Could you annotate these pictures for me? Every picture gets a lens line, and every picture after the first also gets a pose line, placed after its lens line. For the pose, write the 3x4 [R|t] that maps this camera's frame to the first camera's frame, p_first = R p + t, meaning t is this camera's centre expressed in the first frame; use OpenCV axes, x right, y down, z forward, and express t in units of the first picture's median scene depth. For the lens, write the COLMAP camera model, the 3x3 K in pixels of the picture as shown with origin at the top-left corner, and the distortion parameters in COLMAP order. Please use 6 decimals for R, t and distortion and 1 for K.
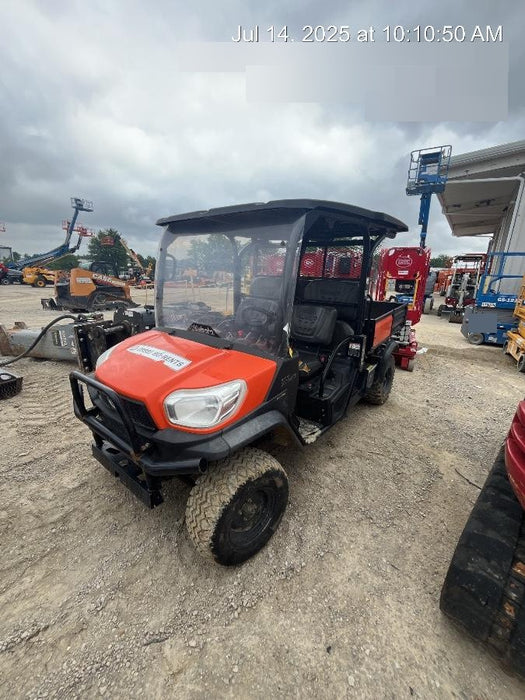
lens RADIAL K [[285.1, 0, 262.5], [0, 285.1, 350.0], [0, 0, 1]] dist [-0.000867, -0.000111]
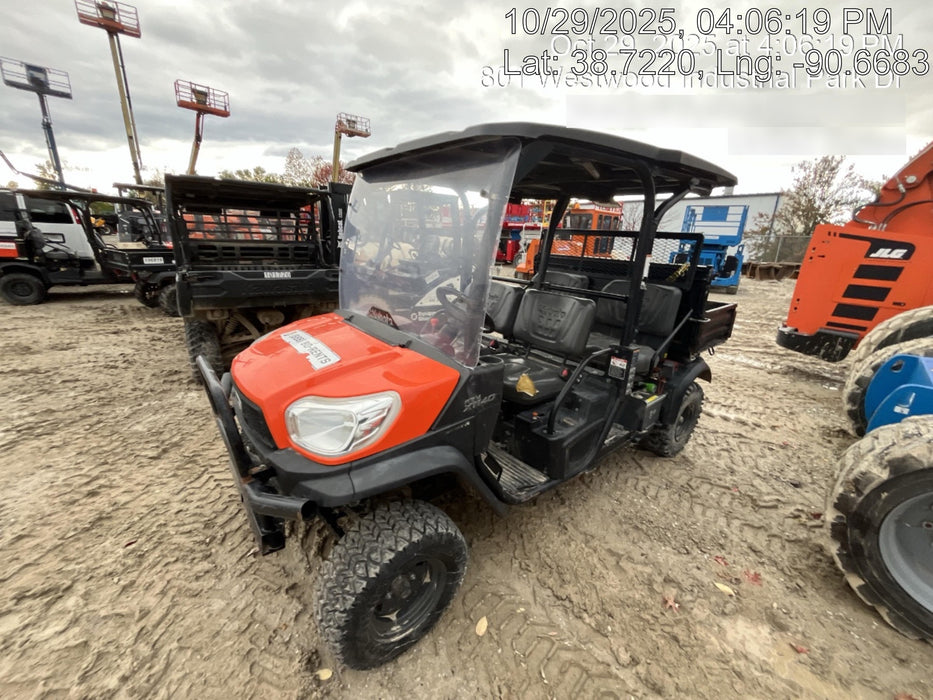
lens RADIAL K [[380.0, 0, 466.5], [0, 380.0, 350.0], [0, 0, 1]] dist [-0.000867, -0.000111]
pose [[0.973370, 0.096968, -0.207723, 0.240221], [-0.099062, 0.995081, 0.000325, -0.011404], [0.206733, 0.020261, 0.978188, 0.142507]]
